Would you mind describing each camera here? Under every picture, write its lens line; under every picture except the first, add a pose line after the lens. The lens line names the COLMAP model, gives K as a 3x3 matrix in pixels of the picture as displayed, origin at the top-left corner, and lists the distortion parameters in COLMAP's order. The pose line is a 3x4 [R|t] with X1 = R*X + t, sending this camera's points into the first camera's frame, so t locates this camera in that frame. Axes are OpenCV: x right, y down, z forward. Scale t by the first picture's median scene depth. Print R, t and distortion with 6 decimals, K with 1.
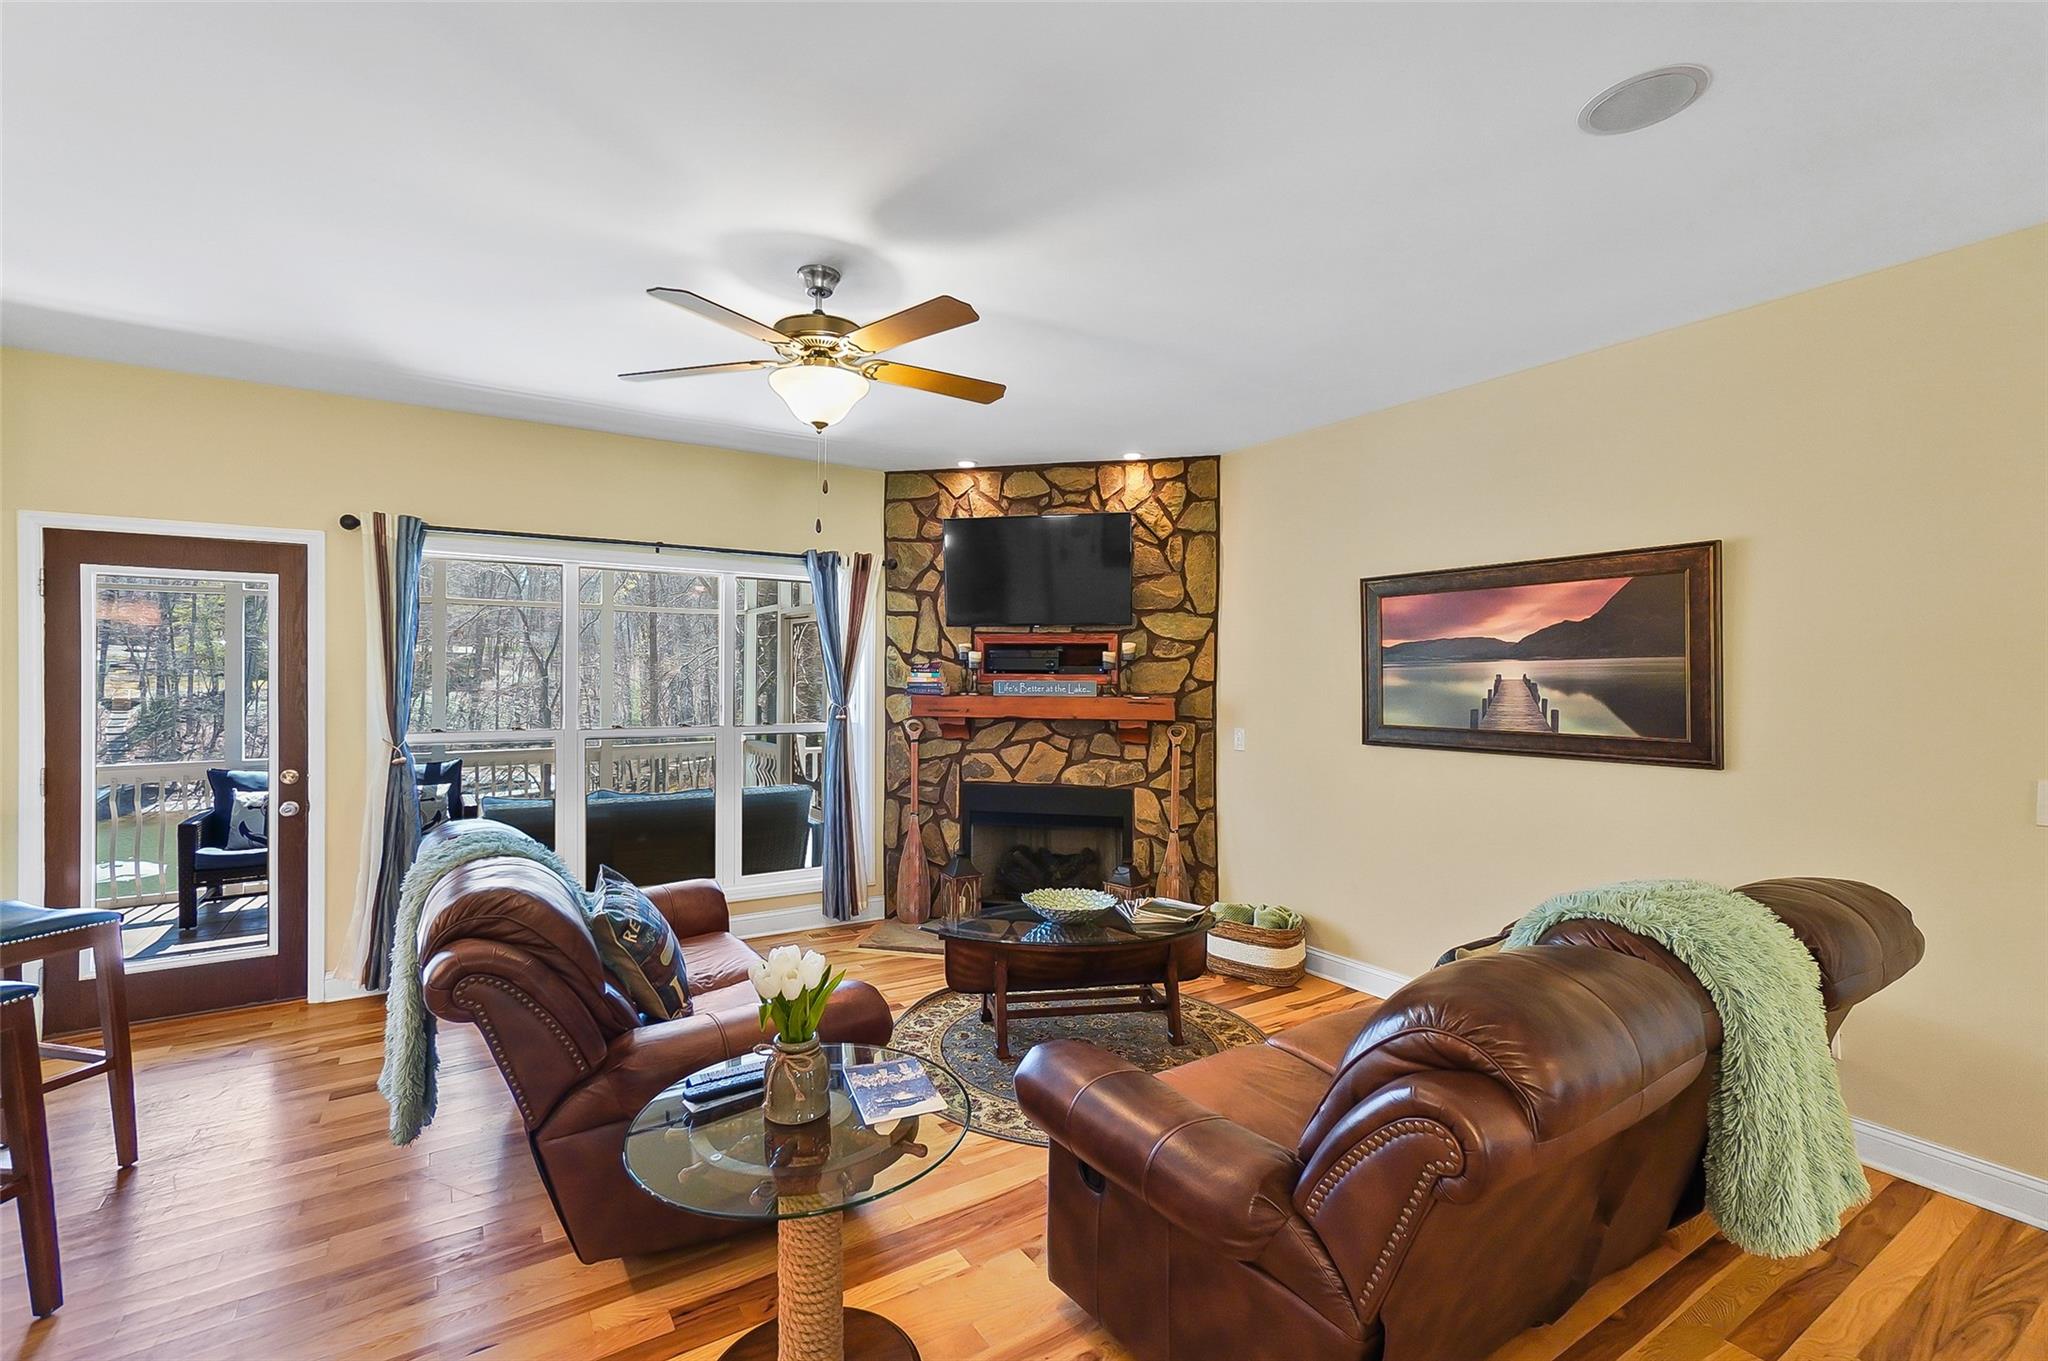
lens RADIAL K [[884.5, 0, 1005.0], [0, 884.5, 680.5], [0, 0, 1]] dist [-0.001303, 0.000314]
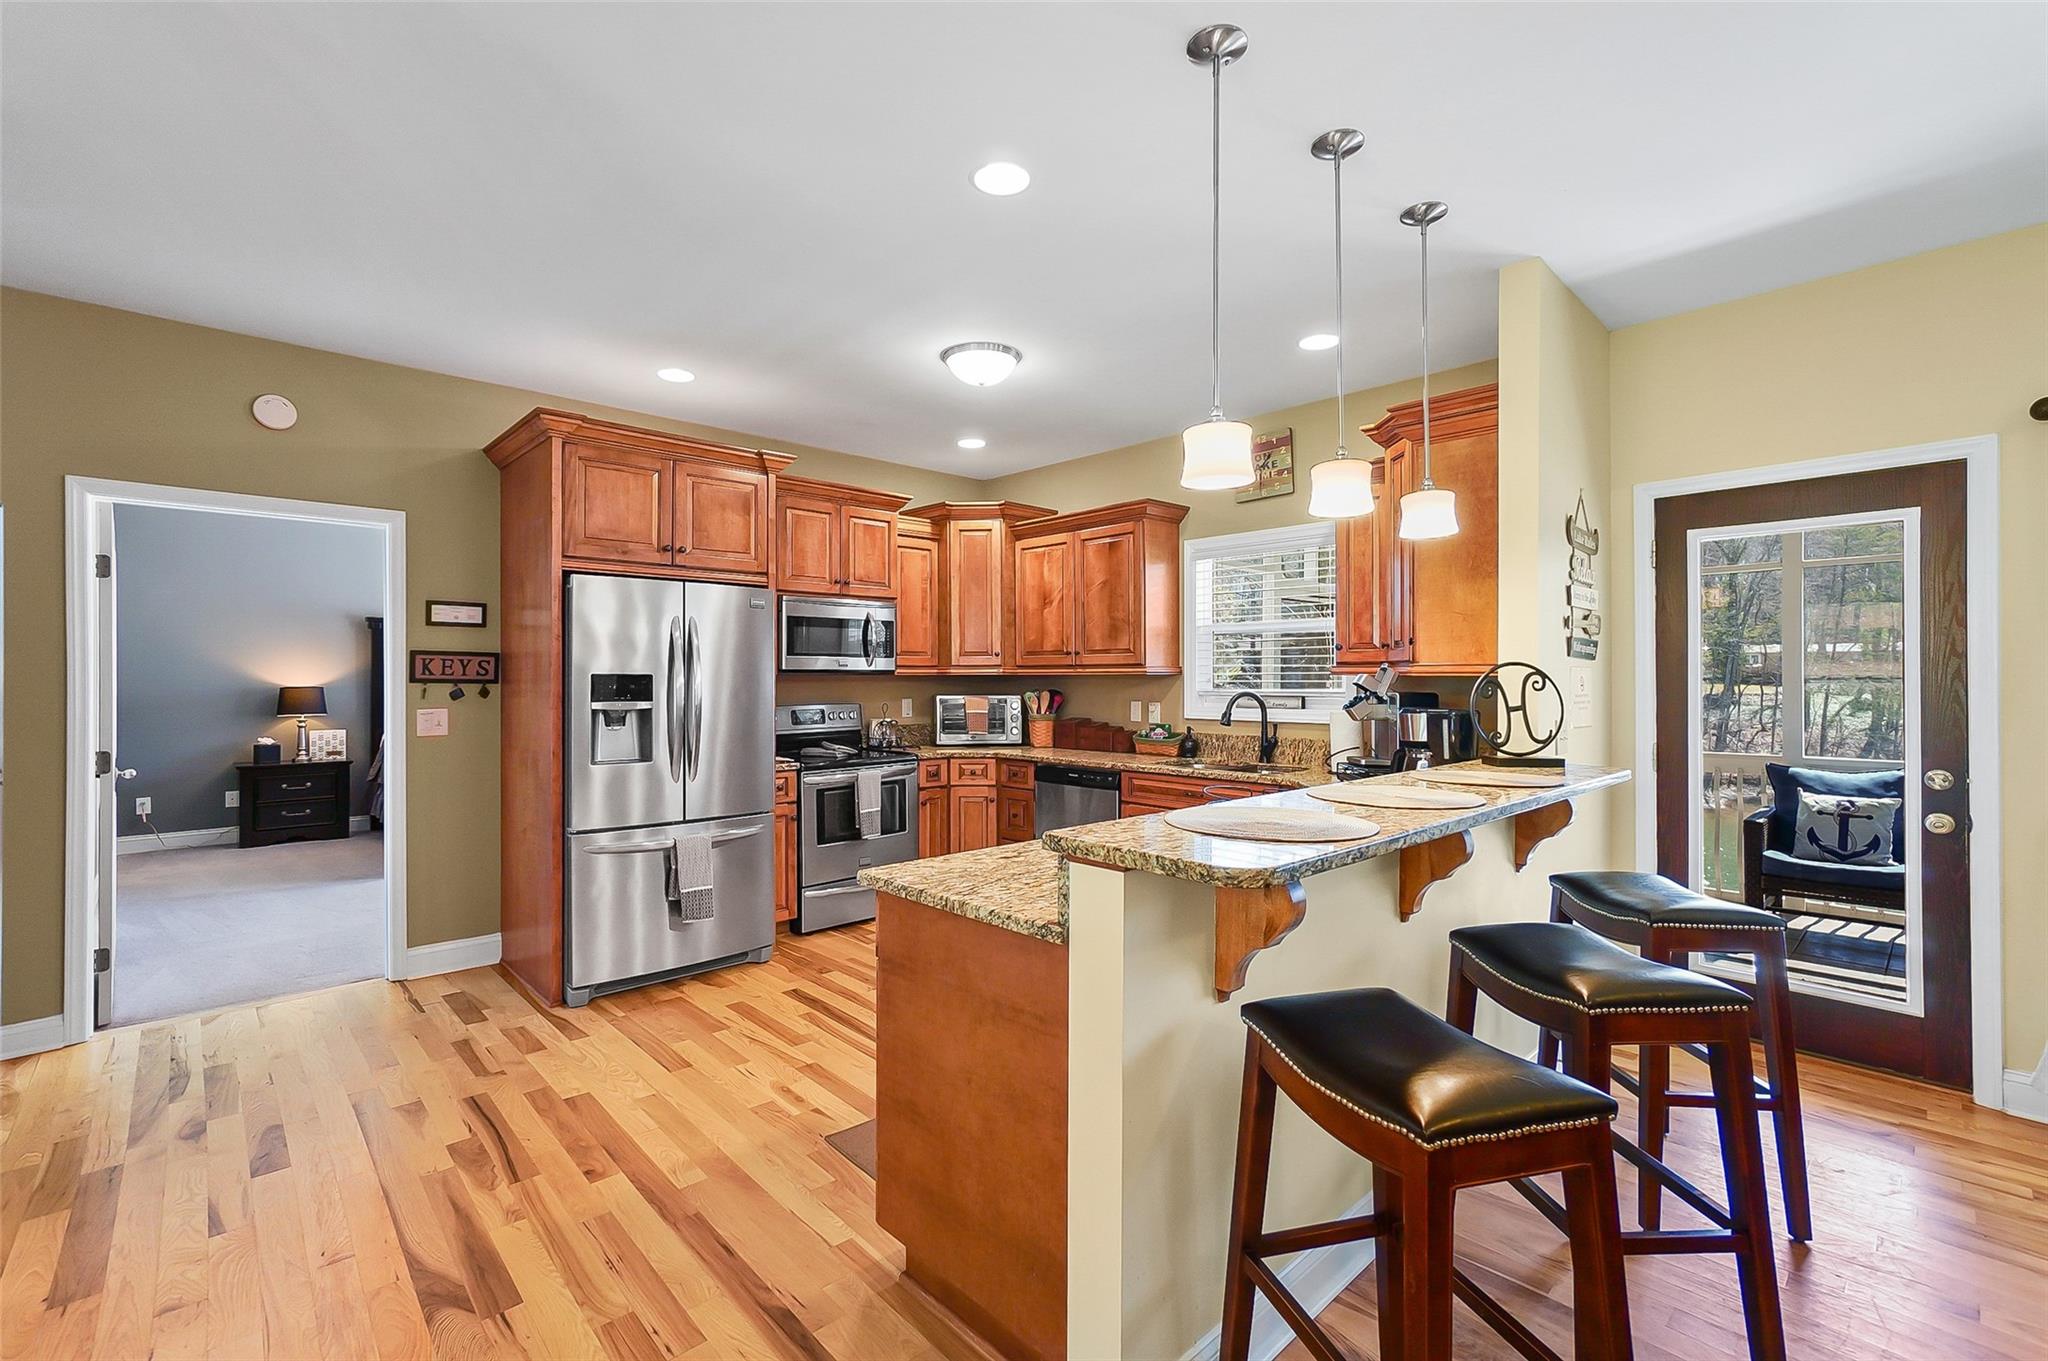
lens RADIAL K [[889.7, 0, 994.4], [0, 889.7, 674.7], [0, 0, 1]] dist [-0.013678, 0.008320]
pose [[0.170127, -0.009037, -0.985381, -0.167827], [-0.003648, 0.999945, -0.009800, 0.024532], [0.985415, 0.005262, 0.170085, 0.075329]]
